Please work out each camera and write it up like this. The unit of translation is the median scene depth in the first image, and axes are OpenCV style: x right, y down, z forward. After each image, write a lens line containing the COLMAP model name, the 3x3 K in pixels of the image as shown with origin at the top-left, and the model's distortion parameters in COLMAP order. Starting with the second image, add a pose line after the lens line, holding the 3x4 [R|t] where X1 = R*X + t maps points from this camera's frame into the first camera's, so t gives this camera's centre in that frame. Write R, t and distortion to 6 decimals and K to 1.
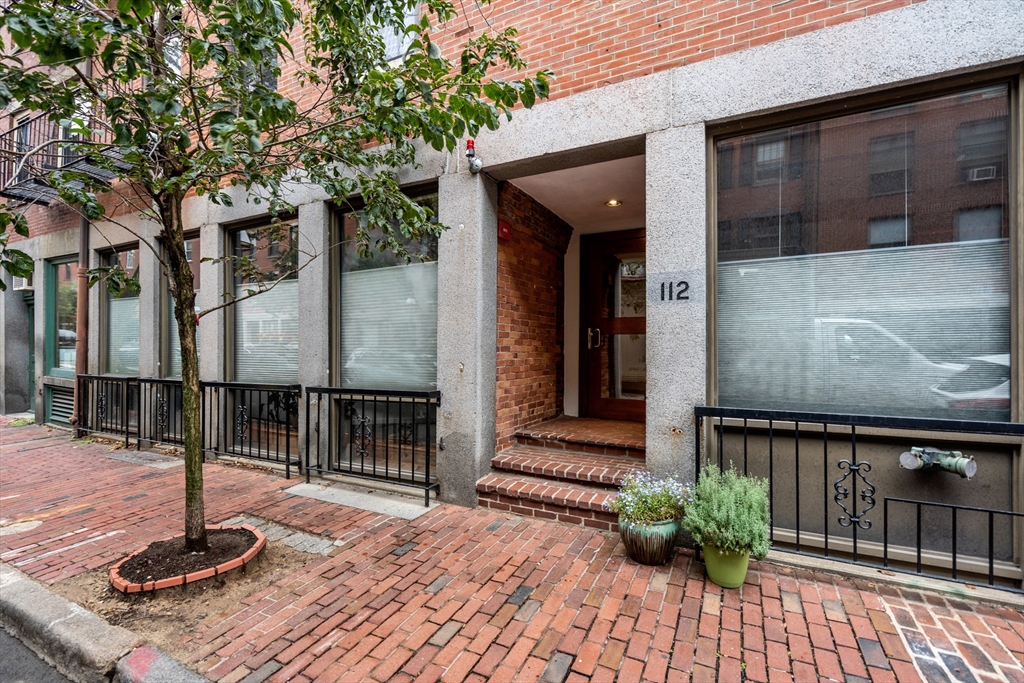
lens RADIAL K [[470.0, 0, 511.2], [0, 470.0, 346.3], [0, 0, 1]] dist [-0.008018, 0.001172]
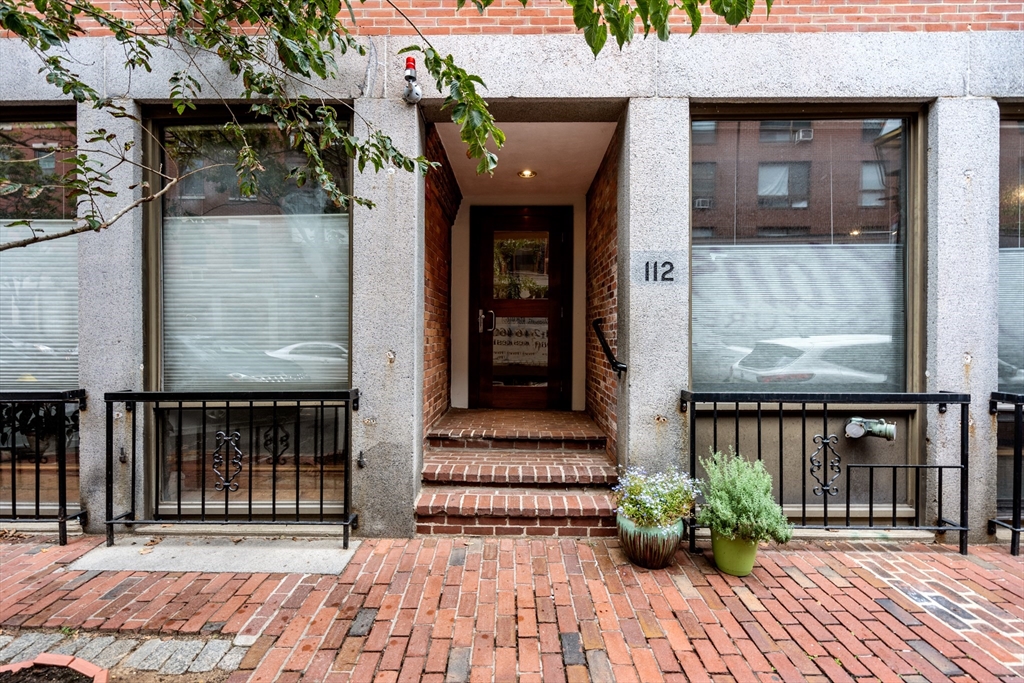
lens RADIAL K [[470.0, 0, 511.7], [0, 470.0, 336.5], [0, 0, 1]] dist [-0.008018, 0.001172]
pose [[0.891001, -0.001525, 0.453998, -0.340677], [-0.004079, 0.999927, 0.011364, 0.003161], [-0.453983, -0.011977, 0.890930, 0.289173]]
